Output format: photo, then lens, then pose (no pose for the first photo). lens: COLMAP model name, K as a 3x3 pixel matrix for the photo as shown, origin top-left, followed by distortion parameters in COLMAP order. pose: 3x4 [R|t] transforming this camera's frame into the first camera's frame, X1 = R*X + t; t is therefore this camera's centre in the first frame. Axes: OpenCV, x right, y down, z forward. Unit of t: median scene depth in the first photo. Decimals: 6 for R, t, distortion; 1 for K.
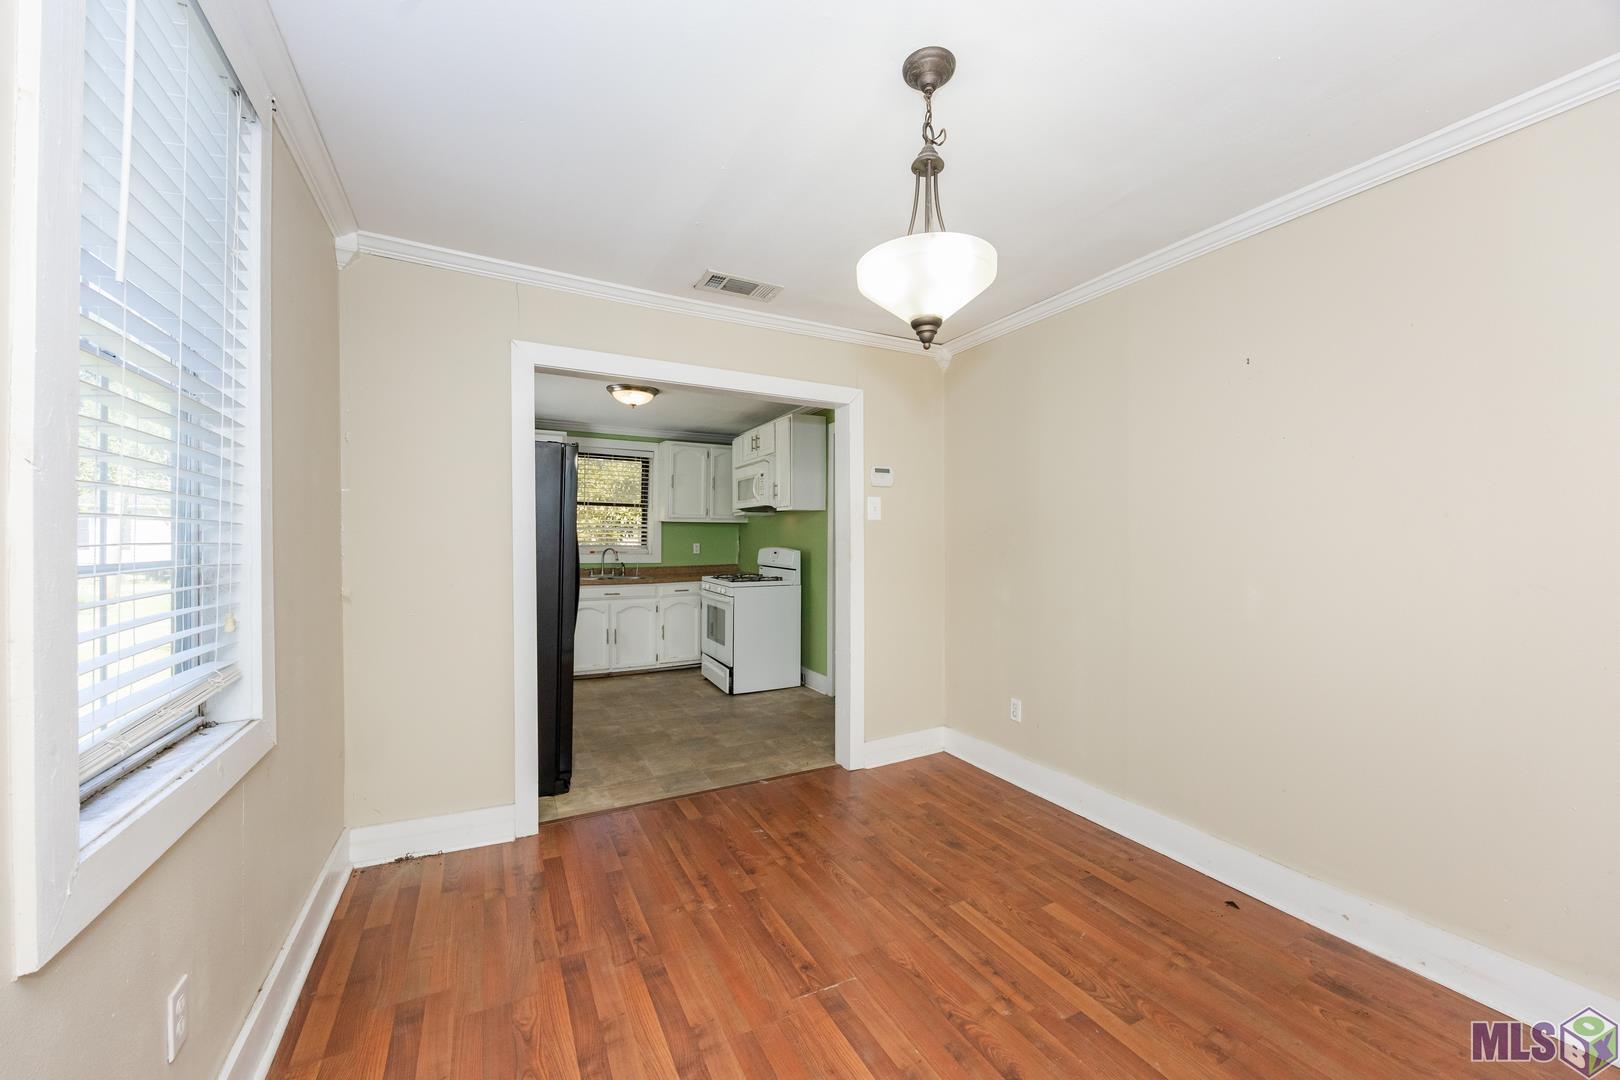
lens RADIAL K [[618.9, 0, 817.1], [0, 618.9, 539.2], [0, 0, 1]] dist [-0.000688, 0.000064]
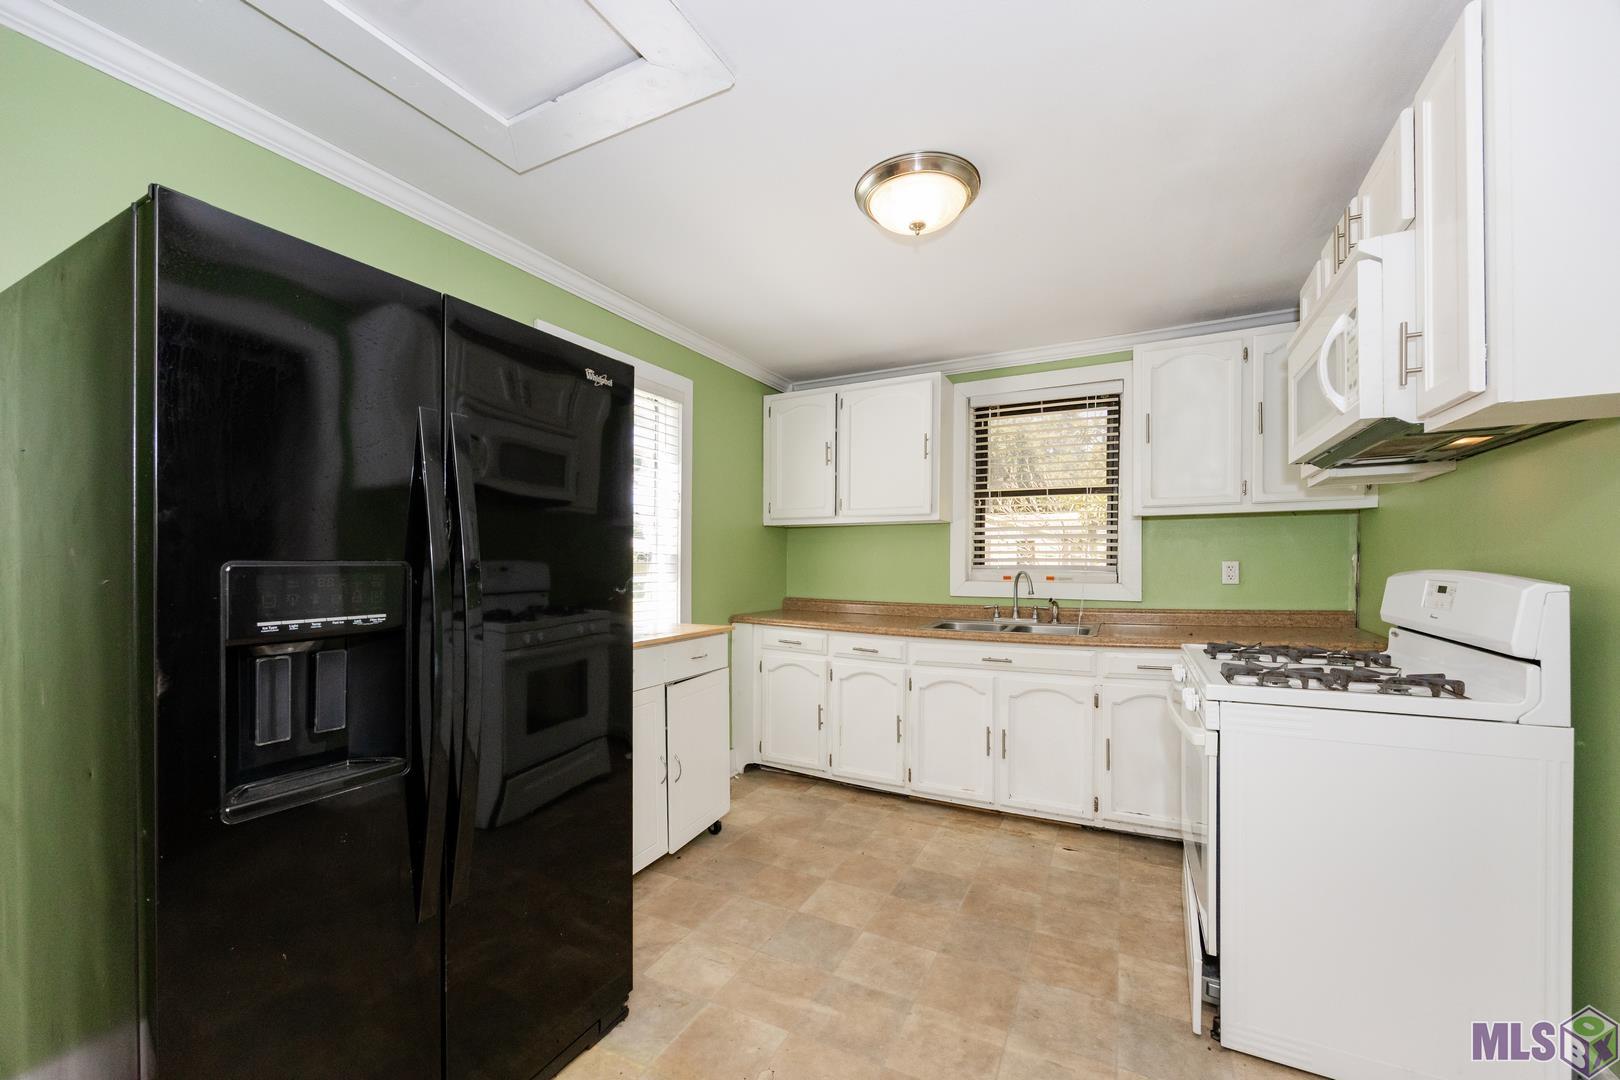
lens RADIAL K [[610.2, 0, 822.7], [0, 610.2, 561.1], [0, 0, 1]] dist [0.001166, 0.000141]
pose [[0.573140, -0.005433, -0.819440, 0.002008], [0.006100, 0.999979, -0.002364, 0.011826], [0.819435, -0.003644, 0.573161, 1.008106]]
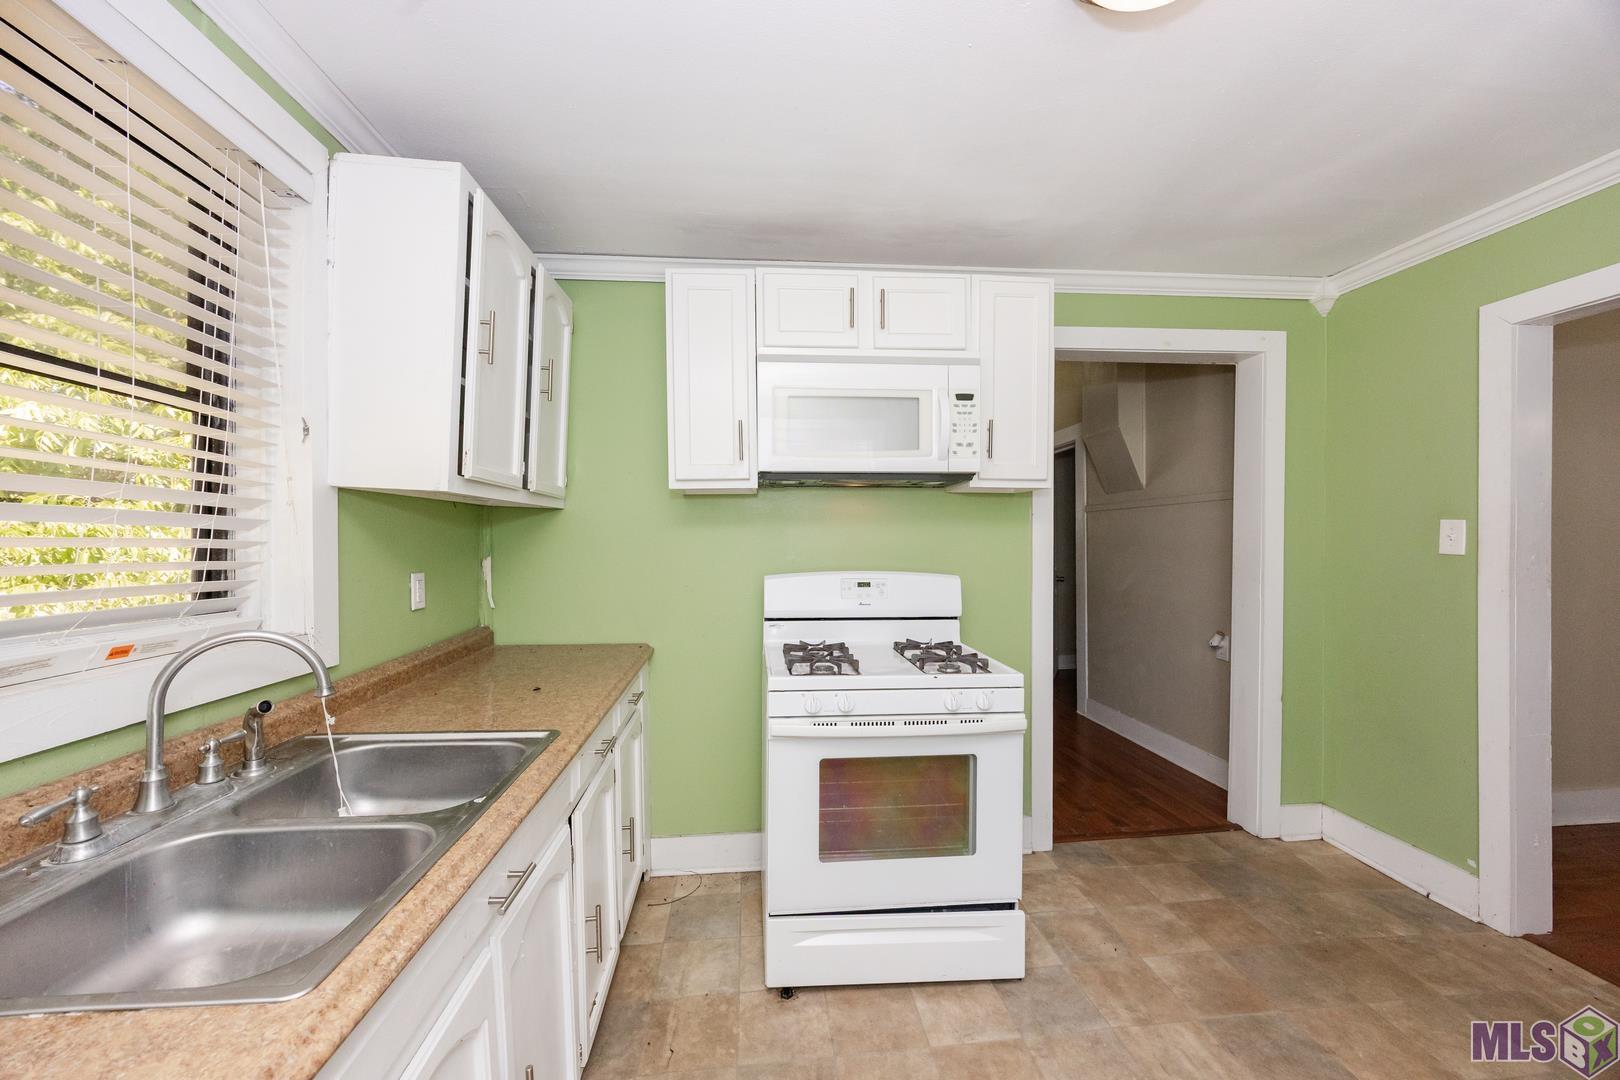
lens RADIAL K [[612.8, 0, 809.8], [0, 612.8, 546.8], [0, 0, 1]] dist [-0.001784, -0.000267]
pose [[0.375883, -0.015794, 0.926532, -0.780767], [0.007216, 0.999874, 0.014117, -0.015806], [-0.926639, 0.001379, 0.375950, 1.471963]]
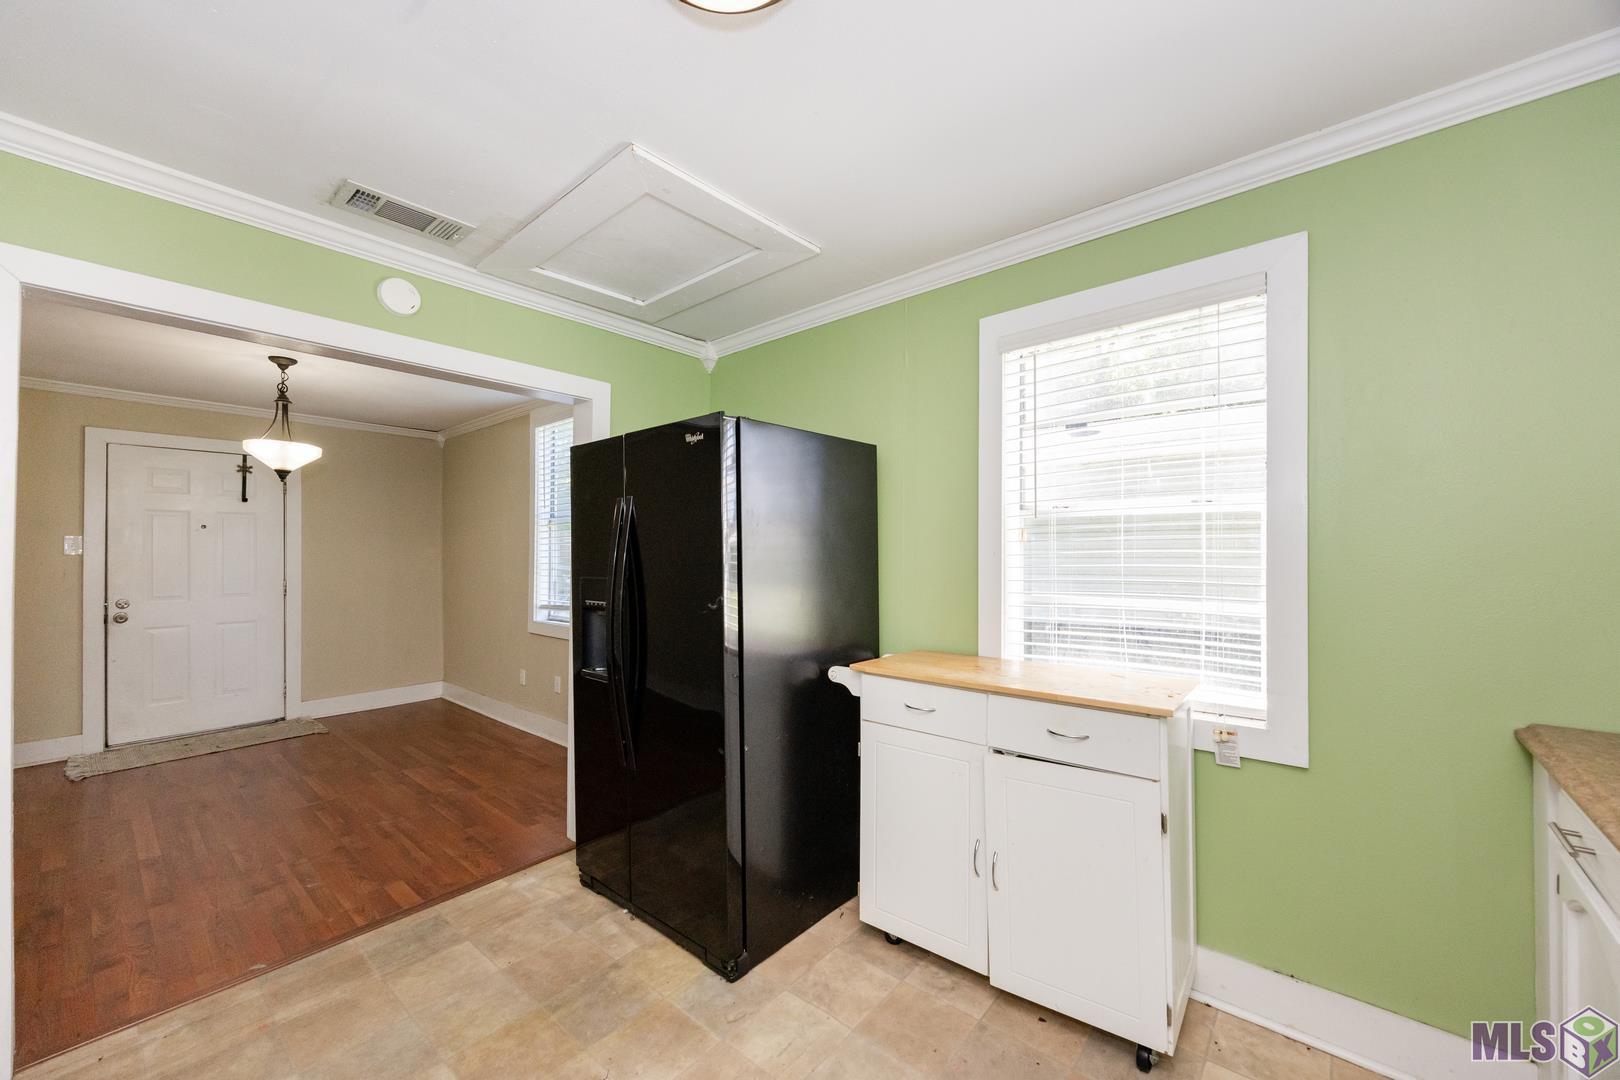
lens RADIAL K [[612.8, 0, 809.8], [0, 612.8, 546.8], [0, 0, 1]] dist [-0.001784, -0.000267]
pose [[-0.926750, -0.003942, -0.375658, -0.349210], [0.000242, 0.999938, -0.011088, -0.014947], [0.375679, -0.010366, -0.926692, 1.706236]]
